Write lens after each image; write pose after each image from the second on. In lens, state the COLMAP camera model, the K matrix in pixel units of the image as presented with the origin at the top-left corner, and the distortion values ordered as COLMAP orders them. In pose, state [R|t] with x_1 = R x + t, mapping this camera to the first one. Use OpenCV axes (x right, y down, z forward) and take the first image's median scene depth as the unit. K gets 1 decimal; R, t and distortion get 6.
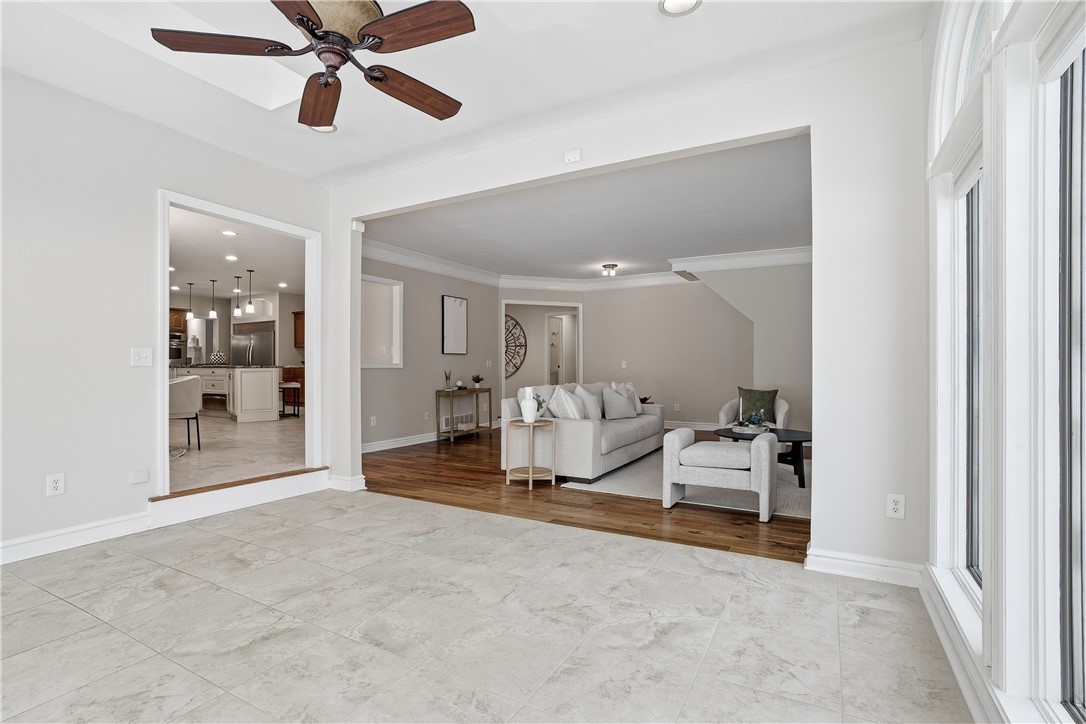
lens RADIAL K [[527.9, 0, 522.8], [0, 527.9, 361.7], [0, 0, 1]] dist [-0.024942, 0.001404]
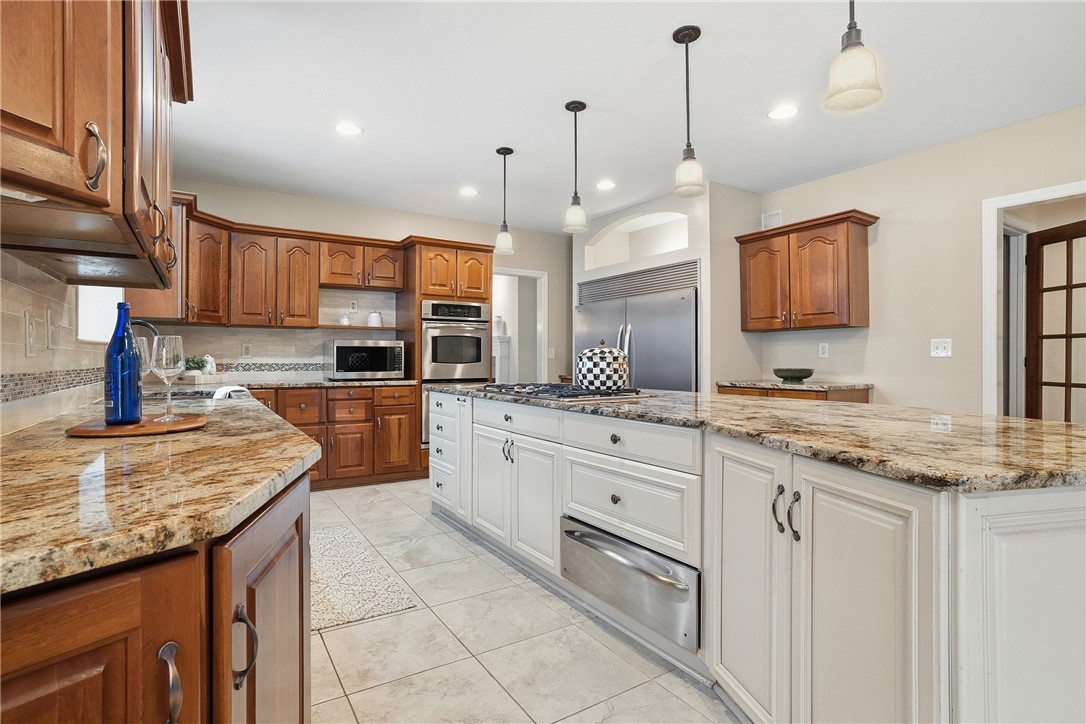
lens RADIAL K [[527.9, 0, 546.2], [0, 527.9, 357.9], [0, 0, 1]] dist [-0.024942, 0.001404]
pose [[0.901453, 0.000000, -0.432876, -0.415429], [0.002747, 0.999980, 0.005721, -0.011174], [0.432868, -0.006346, 0.901435, 0.627887]]
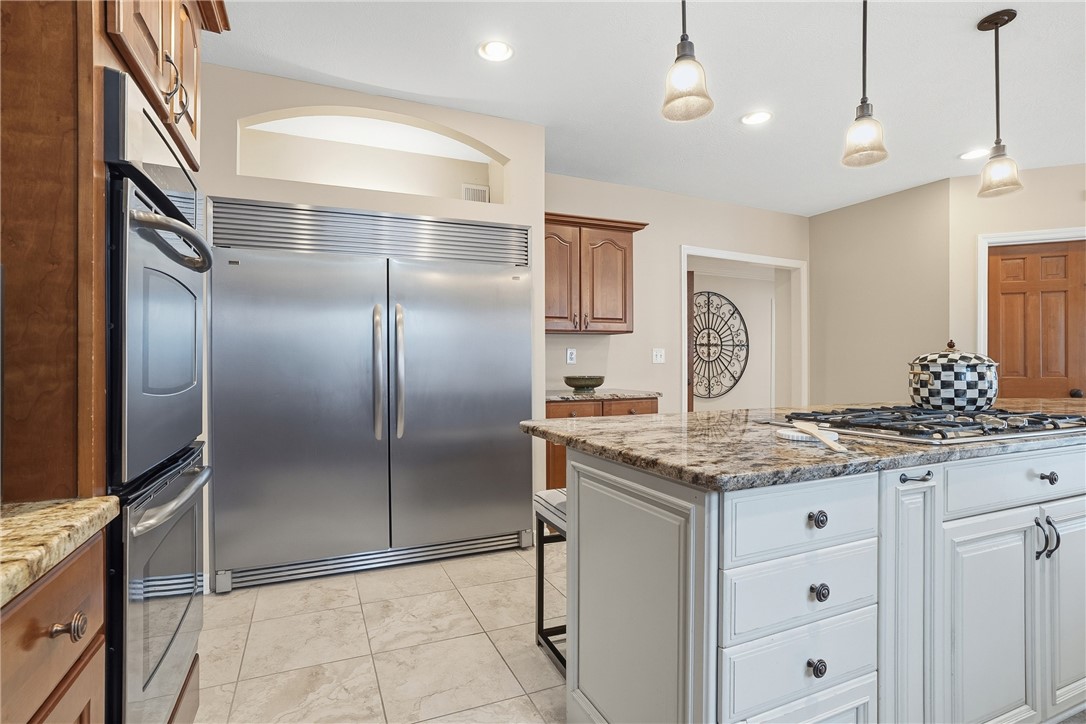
lens RADIAL K [[527.9, 0, 538.3], [0, 527.9, 361.2], [0, 0, 1]] dist [-0.024942, 0.001404]
pose [[0.583224, 0.001631, 0.812310, -0.707250], [-0.006157, 0.999978, 0.002413, -0.011254], [-0.812288, -0.006409, 0.583222, 0.861661]]
